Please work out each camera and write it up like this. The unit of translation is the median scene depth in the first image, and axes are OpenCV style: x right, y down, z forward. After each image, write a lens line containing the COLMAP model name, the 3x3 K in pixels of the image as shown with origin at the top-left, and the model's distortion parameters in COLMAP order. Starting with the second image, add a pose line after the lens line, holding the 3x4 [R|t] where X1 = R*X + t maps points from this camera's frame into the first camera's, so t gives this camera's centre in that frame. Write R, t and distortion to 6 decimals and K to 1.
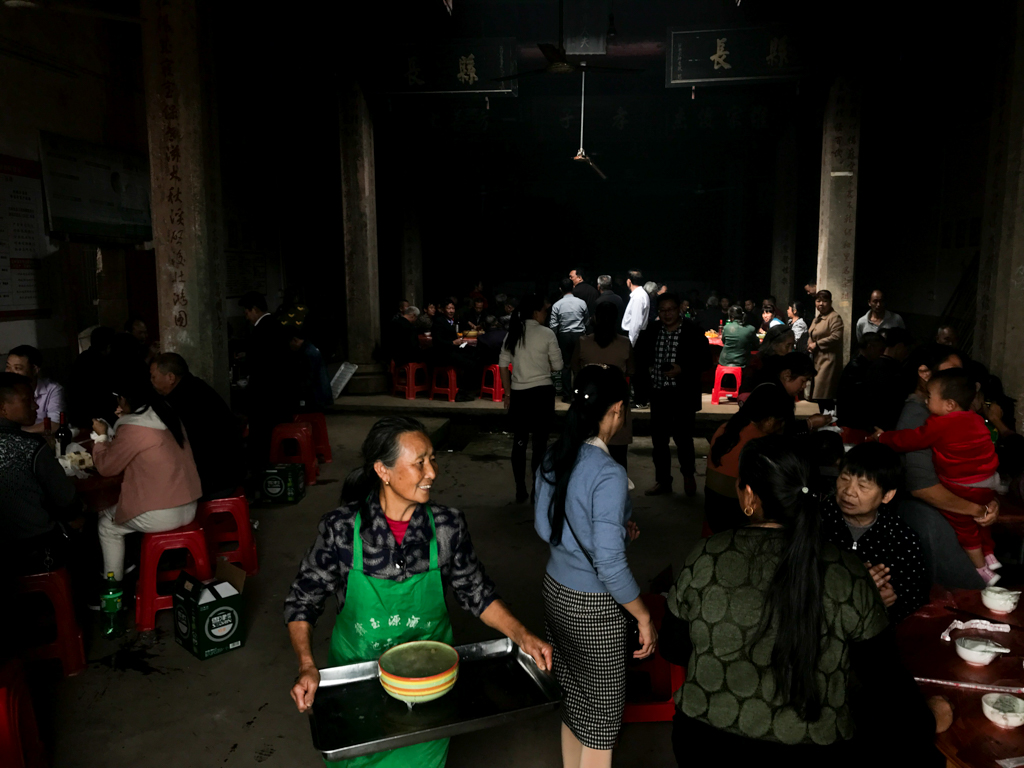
lens RADIAL K [[836.4, 0, 531.1], [0, 836.4, 368.1], [0, 0, 1]] dist [0.011238, 0.002906]
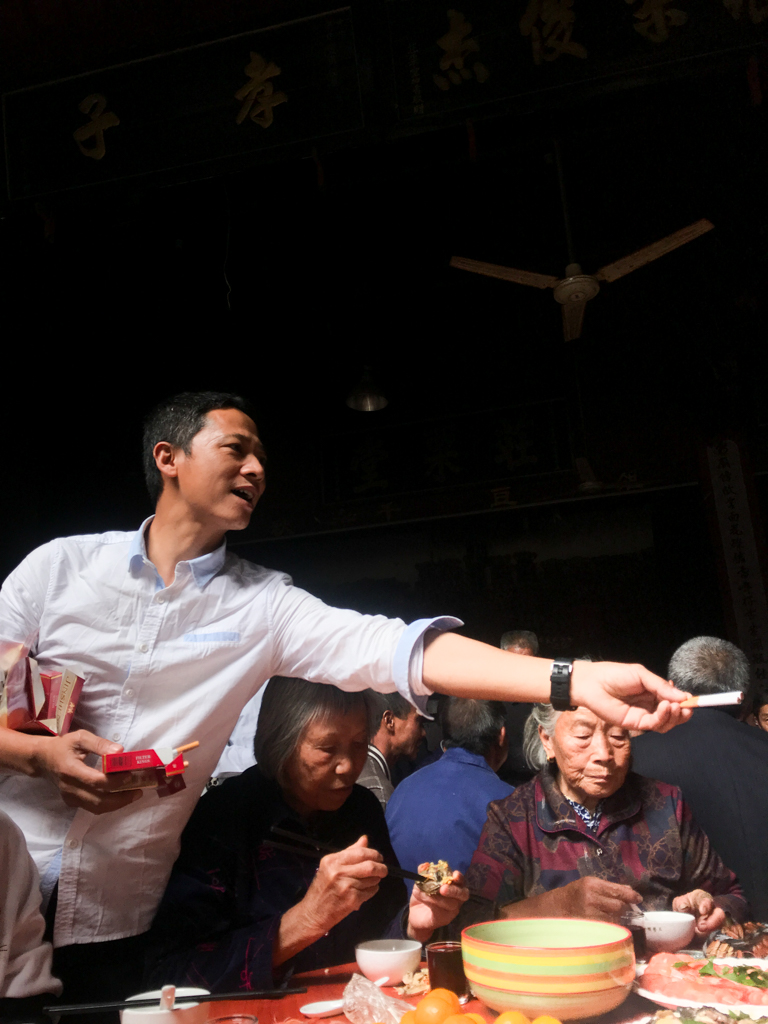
lens RADIAL K [[836.2, 0, 384.0], [0, 836.2, 512.0], [0, 0, 1]] dist [0.005763, -0.000179]
pose [[0.984274, -0.099394, -0.146030, 0.228288], [0.034700, 0.919367, -0.391868, -0.057275], [0.173205, 0.380638, 0.908358, 1.022109]]
